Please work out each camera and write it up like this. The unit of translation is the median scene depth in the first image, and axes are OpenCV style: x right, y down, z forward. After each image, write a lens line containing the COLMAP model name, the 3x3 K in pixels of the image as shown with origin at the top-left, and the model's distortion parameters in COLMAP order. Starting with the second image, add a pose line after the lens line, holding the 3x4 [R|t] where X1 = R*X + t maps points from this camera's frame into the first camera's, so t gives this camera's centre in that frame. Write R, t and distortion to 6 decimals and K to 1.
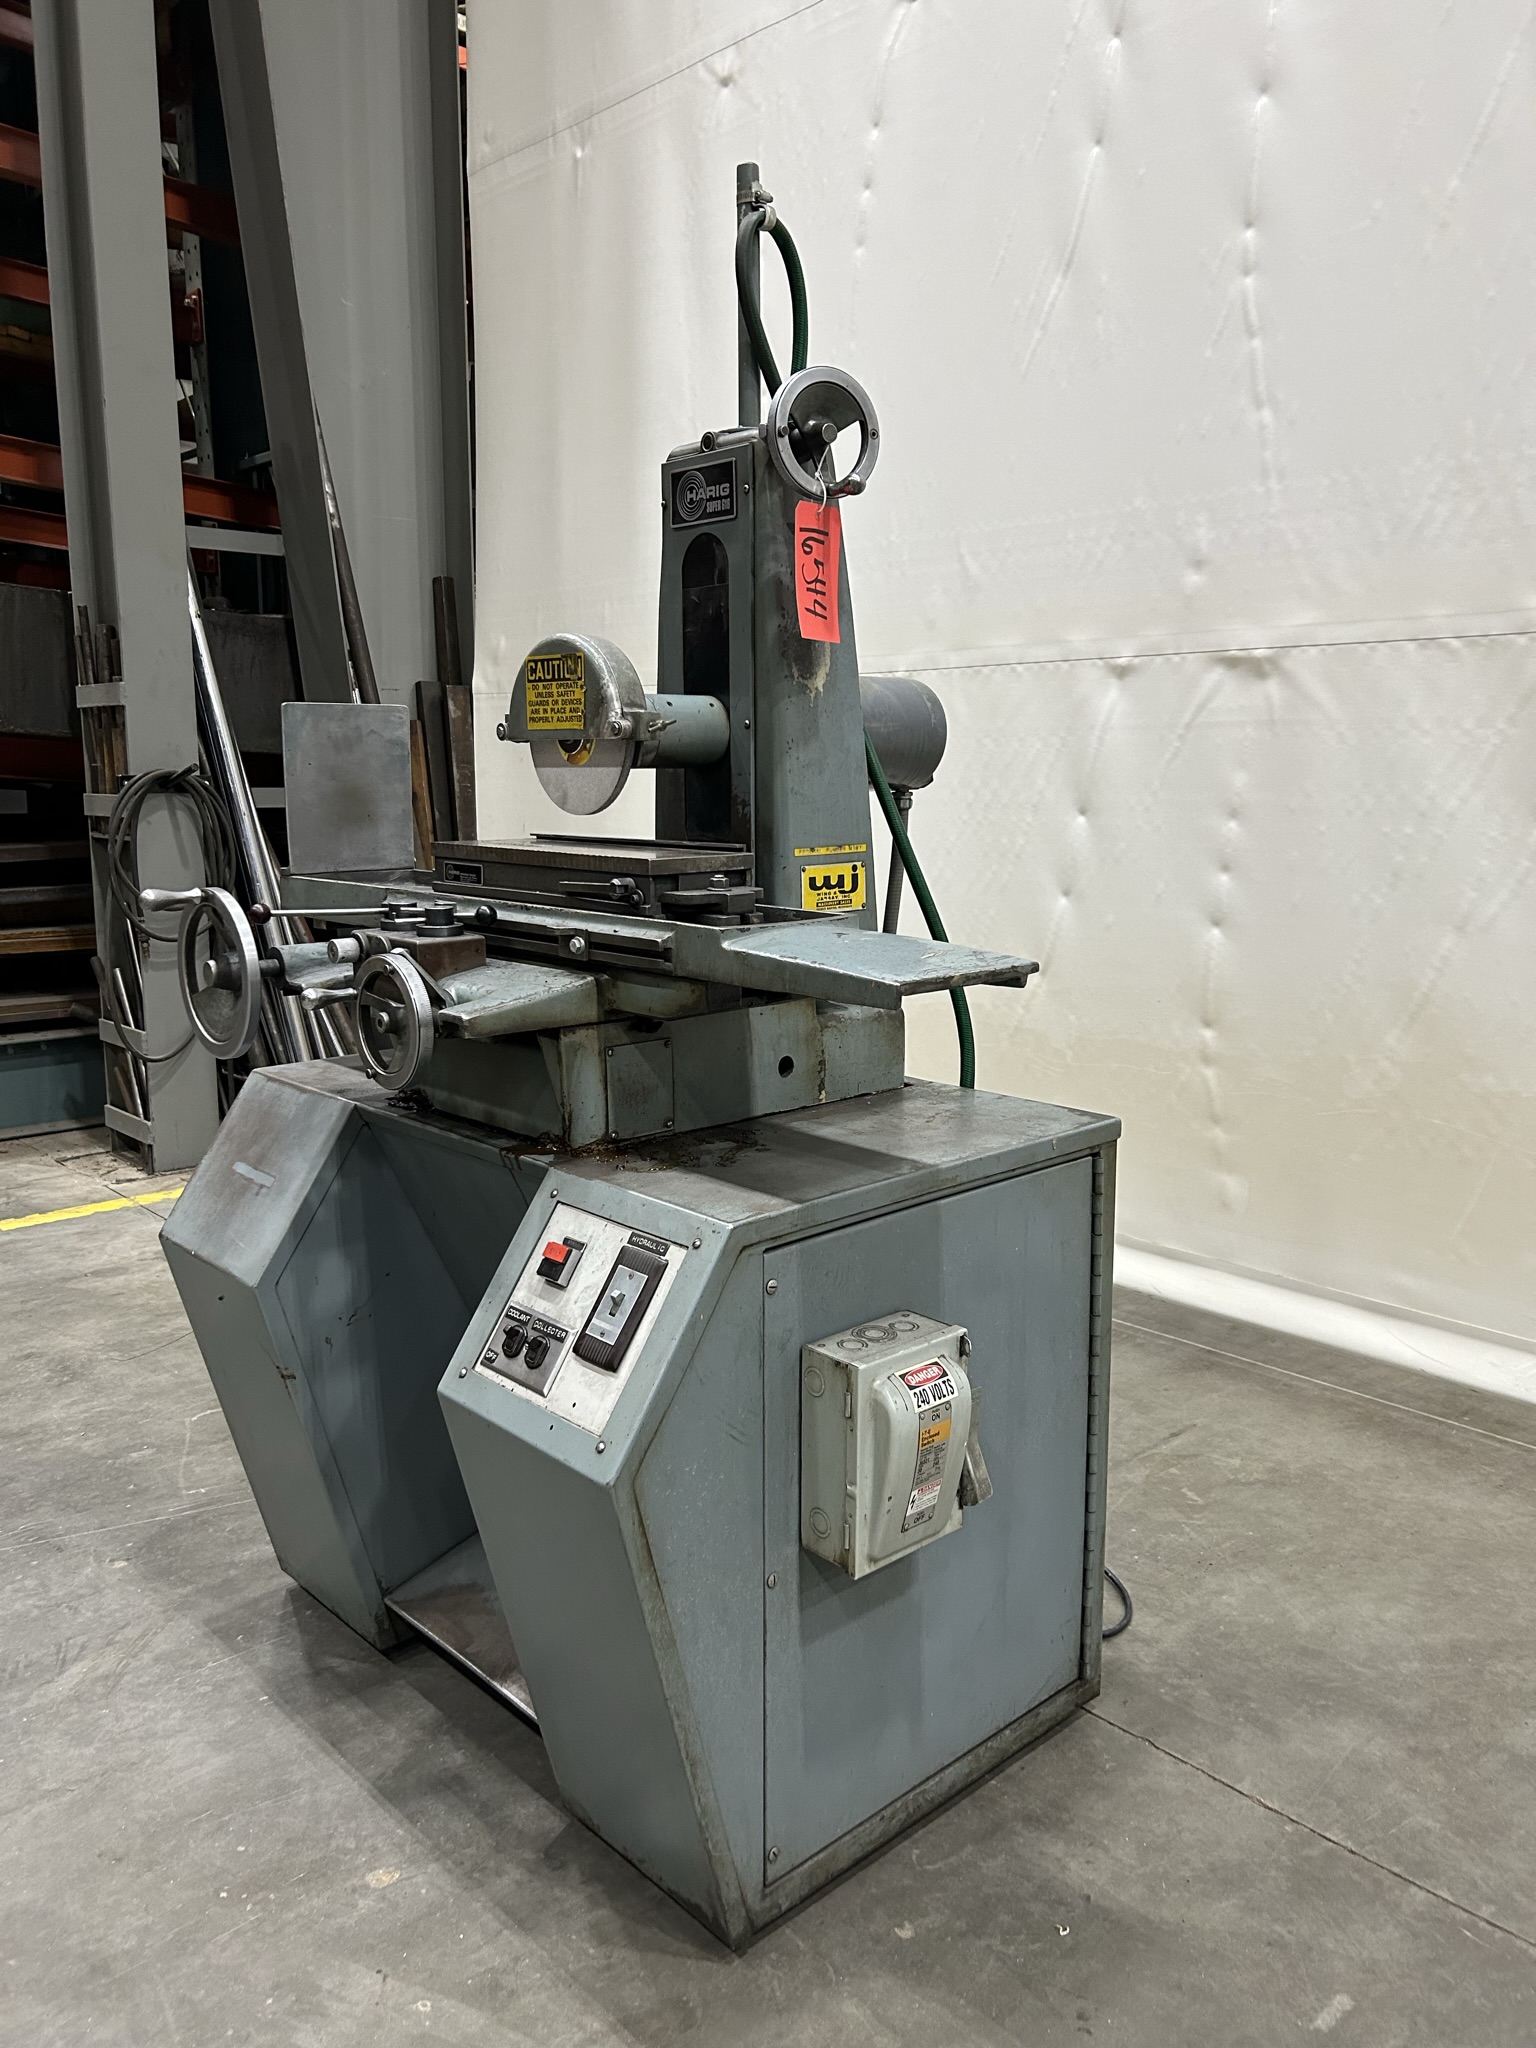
lens RADIAL K [[1541.4, 0, 782.3], [0, 1541.4, 1010.2], [0, 0, 1]] dist [0.047106, -0.054043]
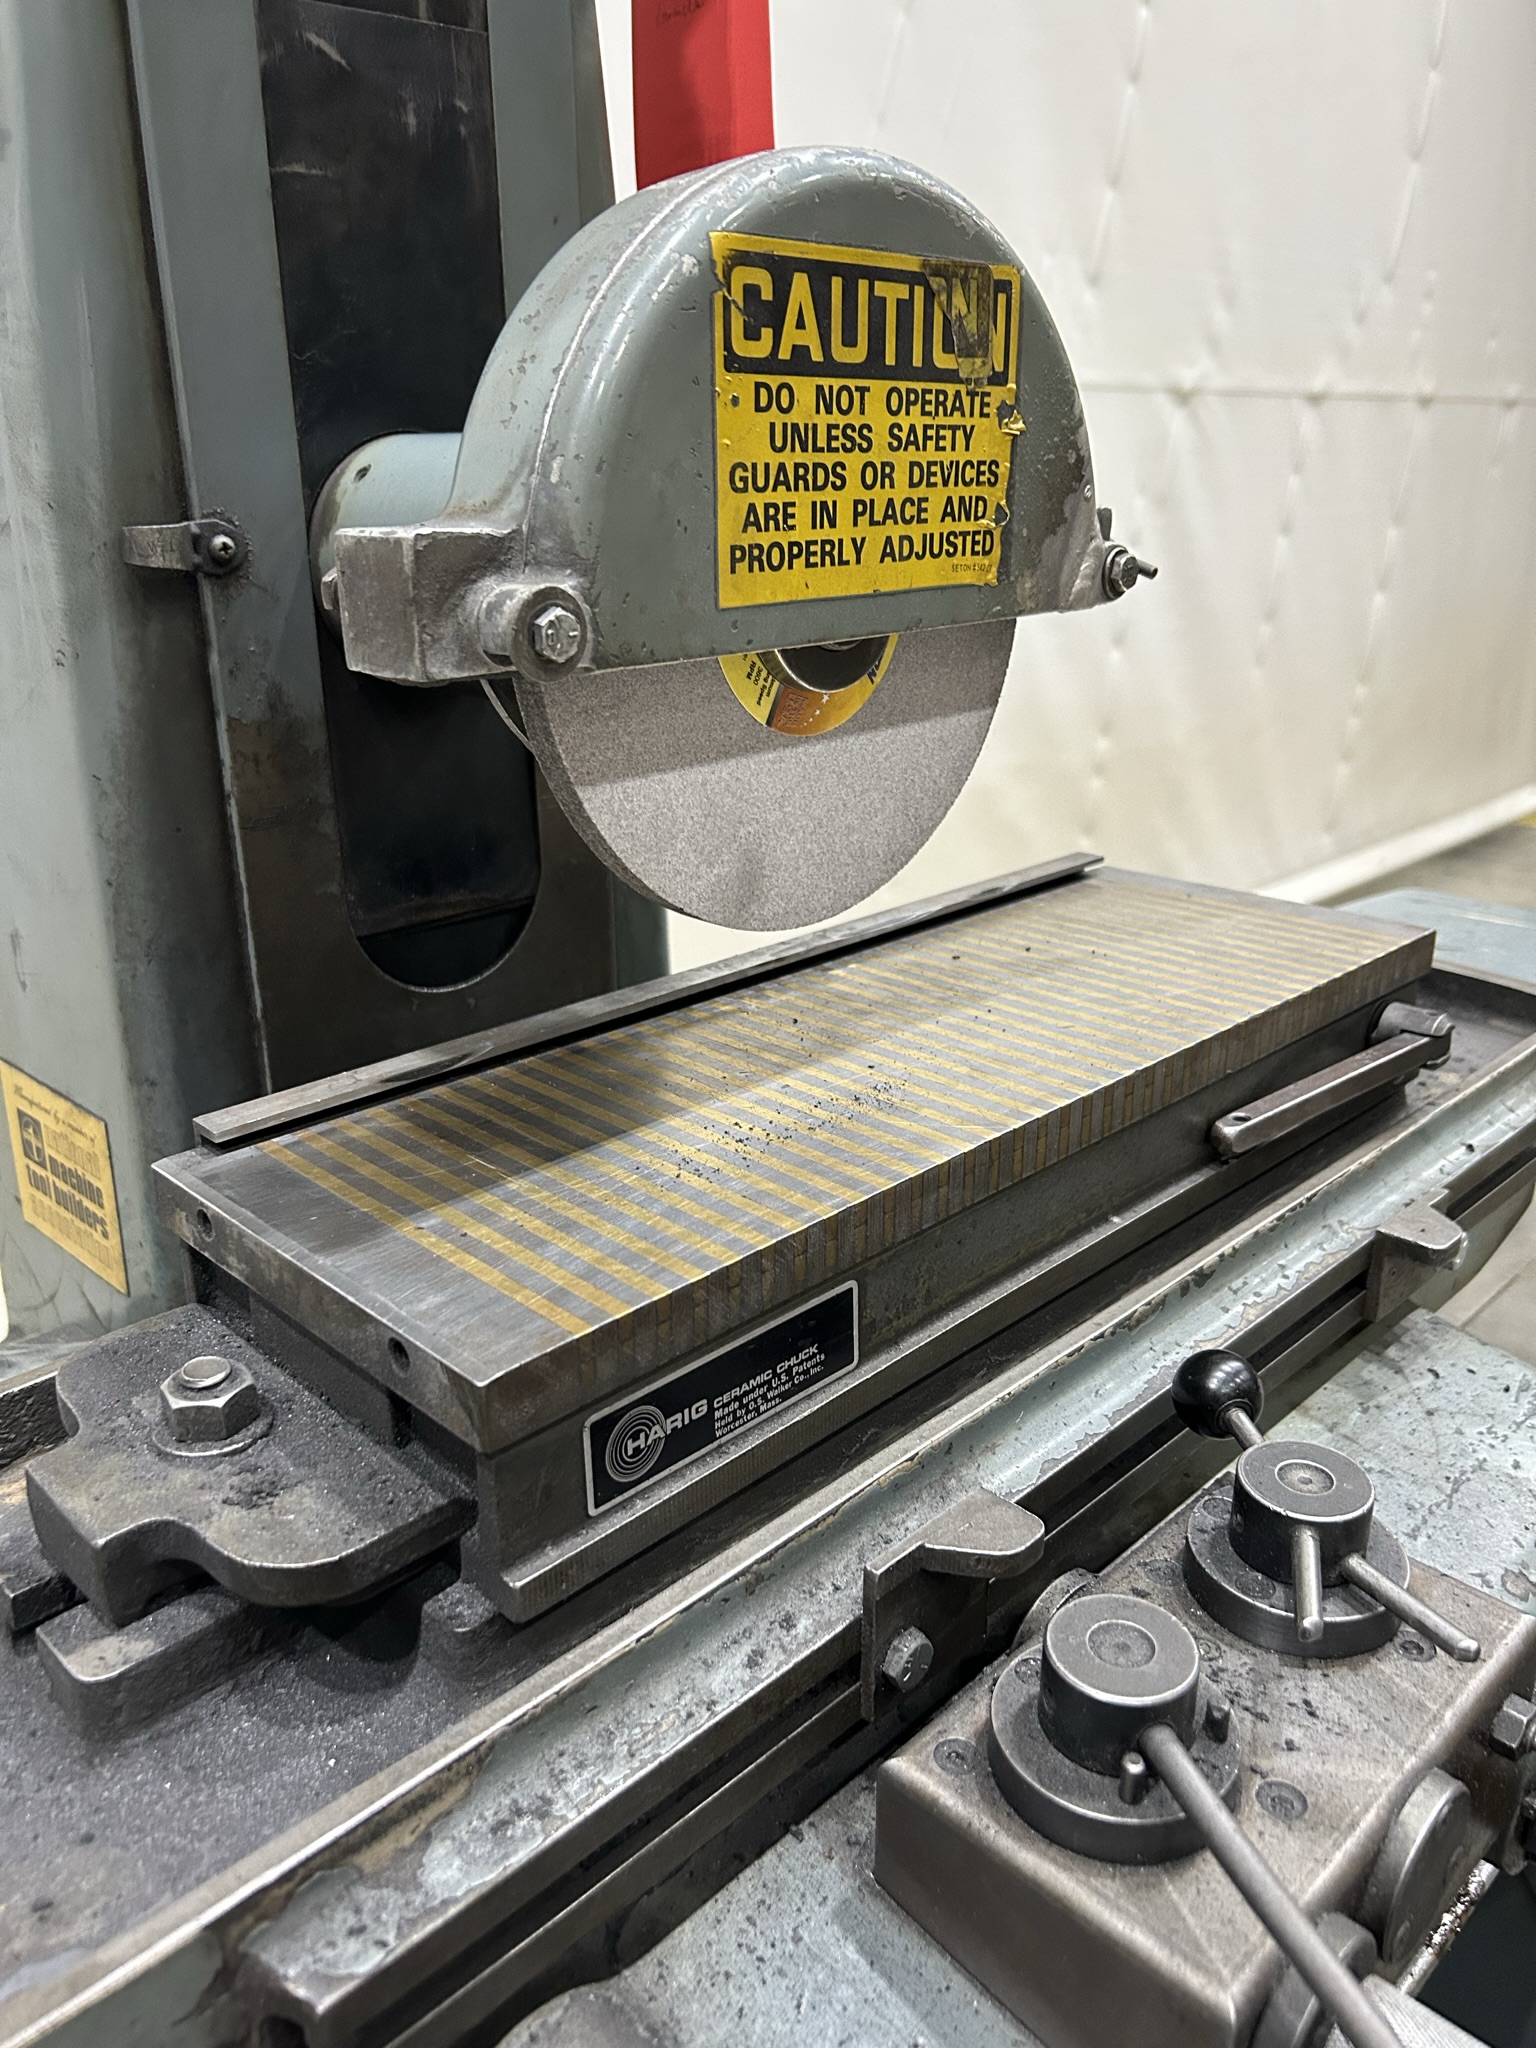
lens RADIAL K [[1541.4, 0, 753.2], [0, 1541.4, 959.3], [0, 0, 1]] dist [0.047106, -0.054043]
pose [[-0.026871, -0.306925, 0.951354, -0.352558], [0.174060, 0.935723, 0.306799, -0.187655], [-0.984368, 0.173837, 0.028279, 0.935055]]
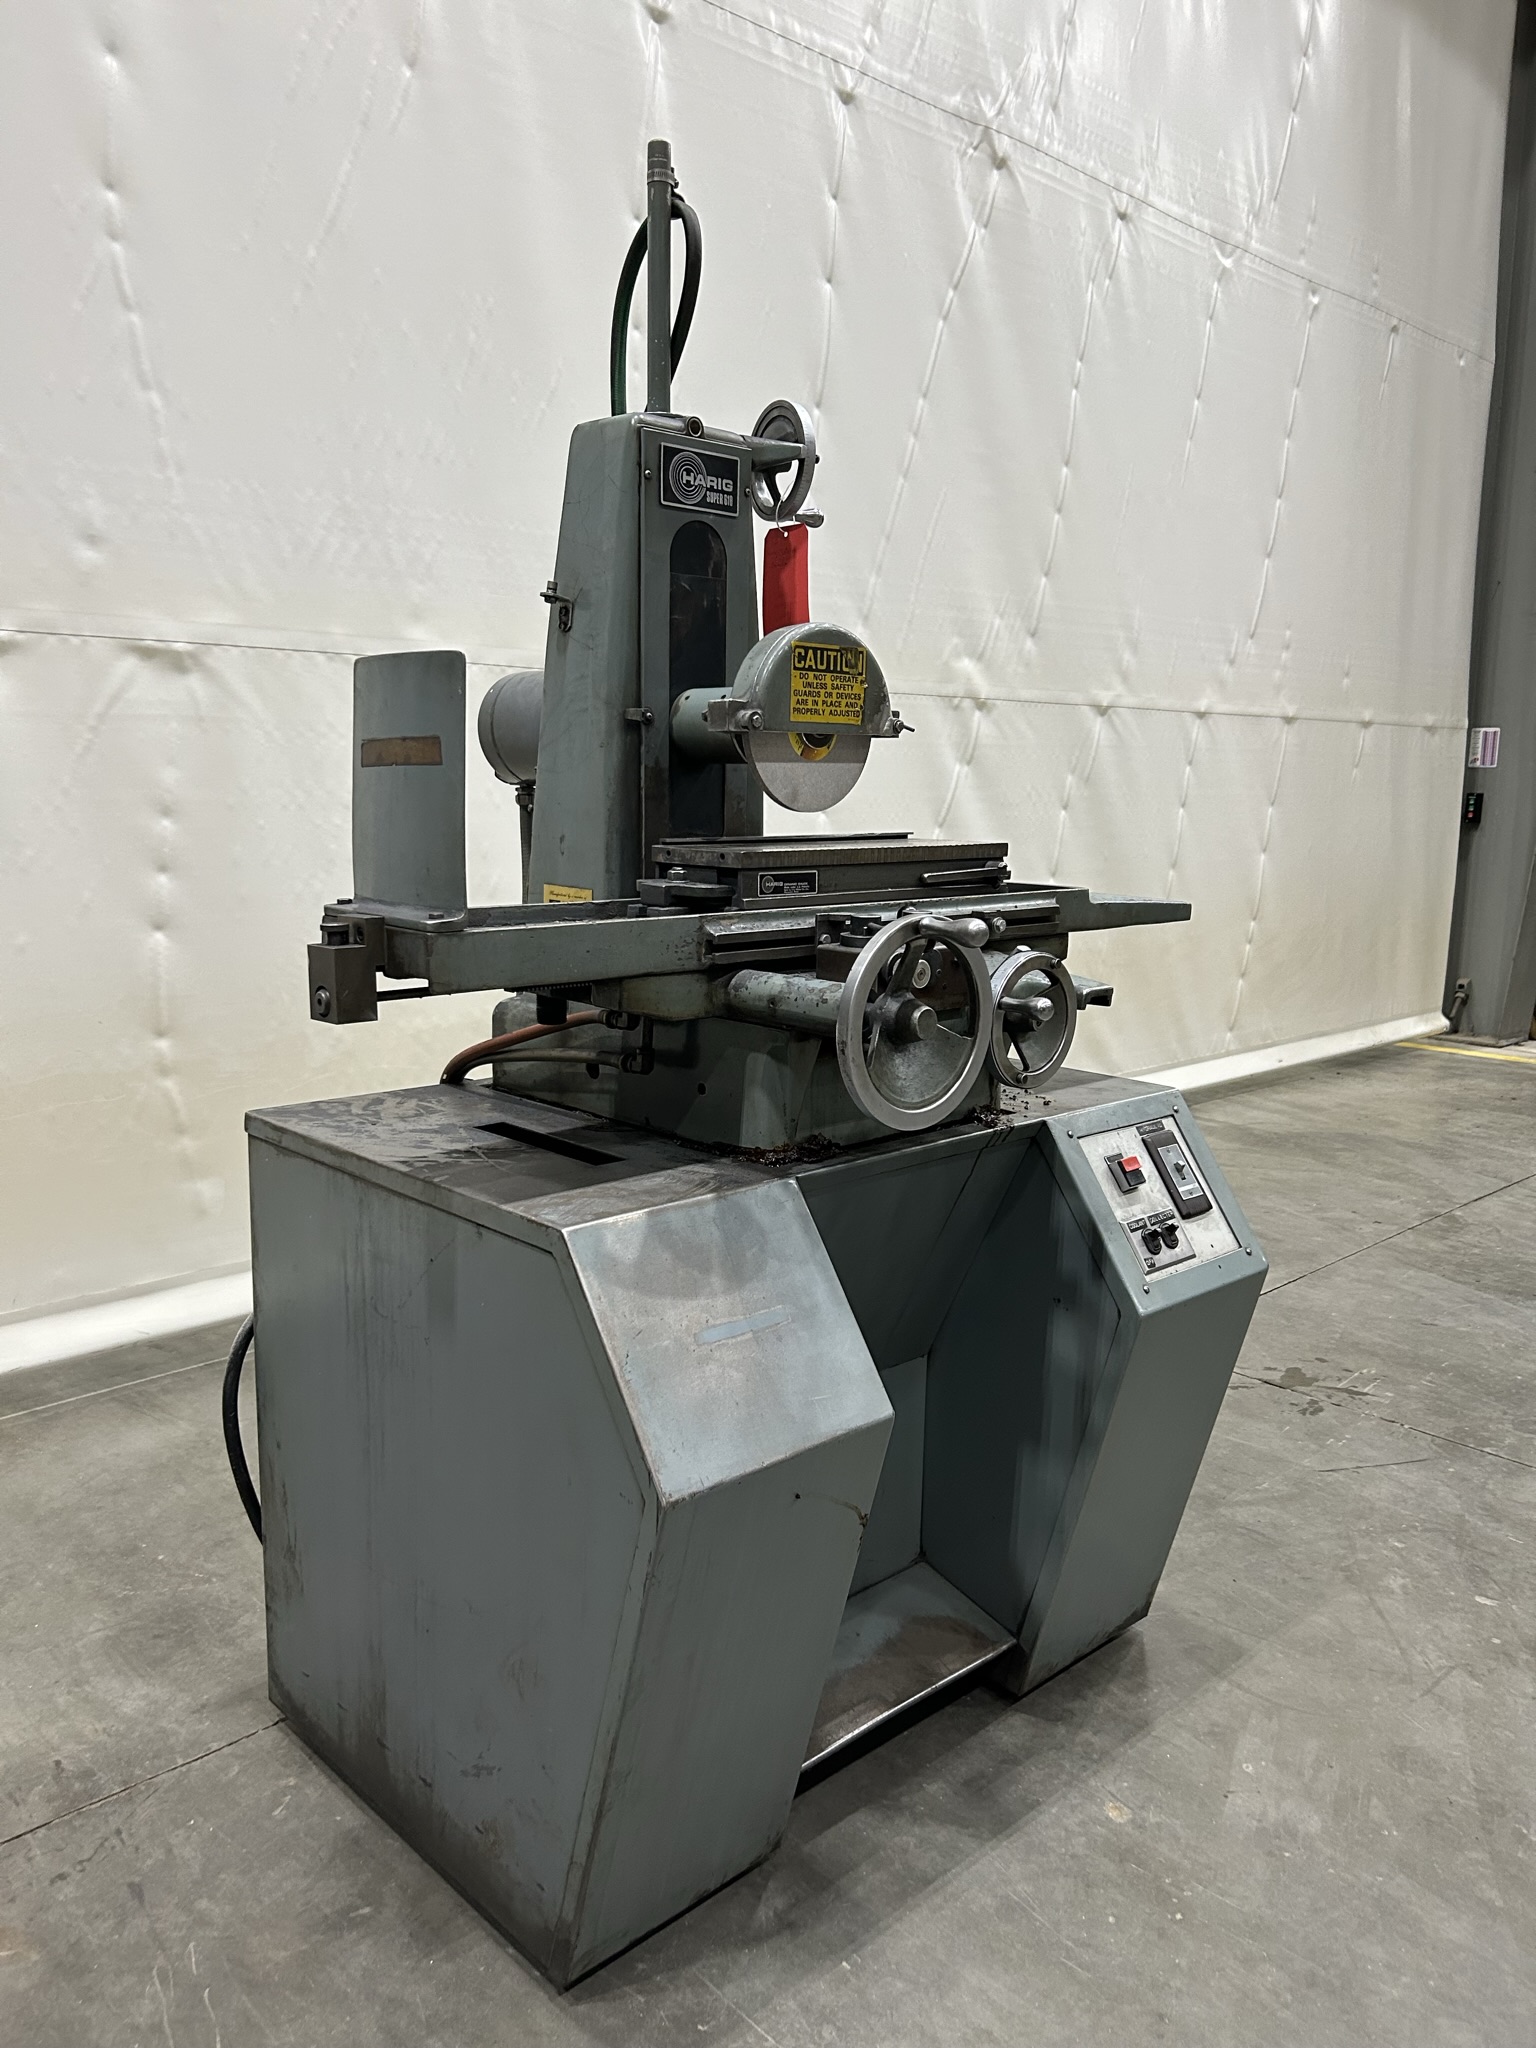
lens RADIAL K [[1541.4, 0, 740.9], [0, 1541.4, 1025.4], [0, 0, 1]] dist [0.047106, -0.054043]
pose [[0.008964, -0.159993, 0.987077, -1.026954], [0.148942, 0.976319, 0.156897, -0.143657], [-0.988805, 0.145611, 0.032581, 0.960830]]
